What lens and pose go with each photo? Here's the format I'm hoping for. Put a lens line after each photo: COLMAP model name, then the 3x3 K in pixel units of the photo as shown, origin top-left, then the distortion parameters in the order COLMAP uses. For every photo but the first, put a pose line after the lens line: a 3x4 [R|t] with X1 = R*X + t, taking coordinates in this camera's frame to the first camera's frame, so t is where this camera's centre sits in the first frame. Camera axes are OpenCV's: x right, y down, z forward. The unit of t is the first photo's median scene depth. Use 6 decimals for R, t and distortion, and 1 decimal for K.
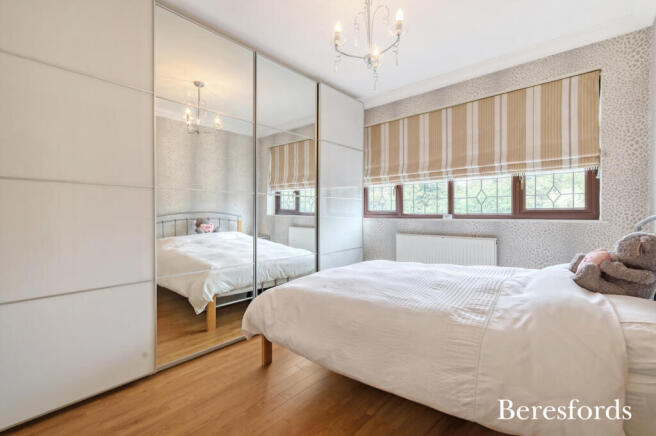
lens RADIAL K [[284.9, 0, 330.5], [0, 284.9, 214.8], [0, 0, 1]] dist [0.003220, -0.000244]
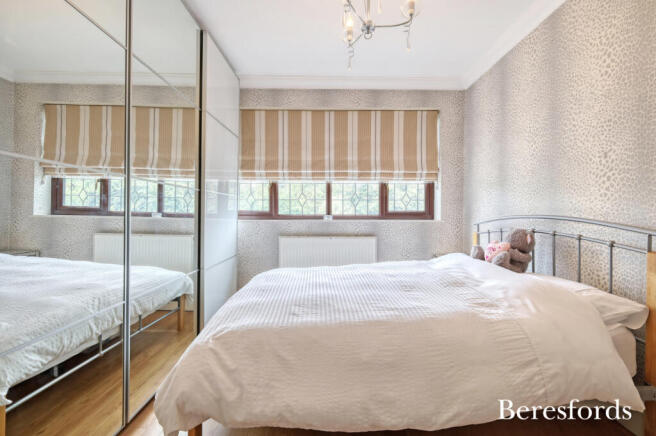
lens RADIAL K [[284.9, 0, 328.0], [0, 284.9, 215.8], [0, 0, 1]] dist [0.003220, -0.000244]
pose [[0.744892, -0.000837, 0.667184, -0.276202], [-0.000753, 0.999998, 0.002094, -0.002249], [-0.667184, -0.002062, 0.744890, 0.248609]]
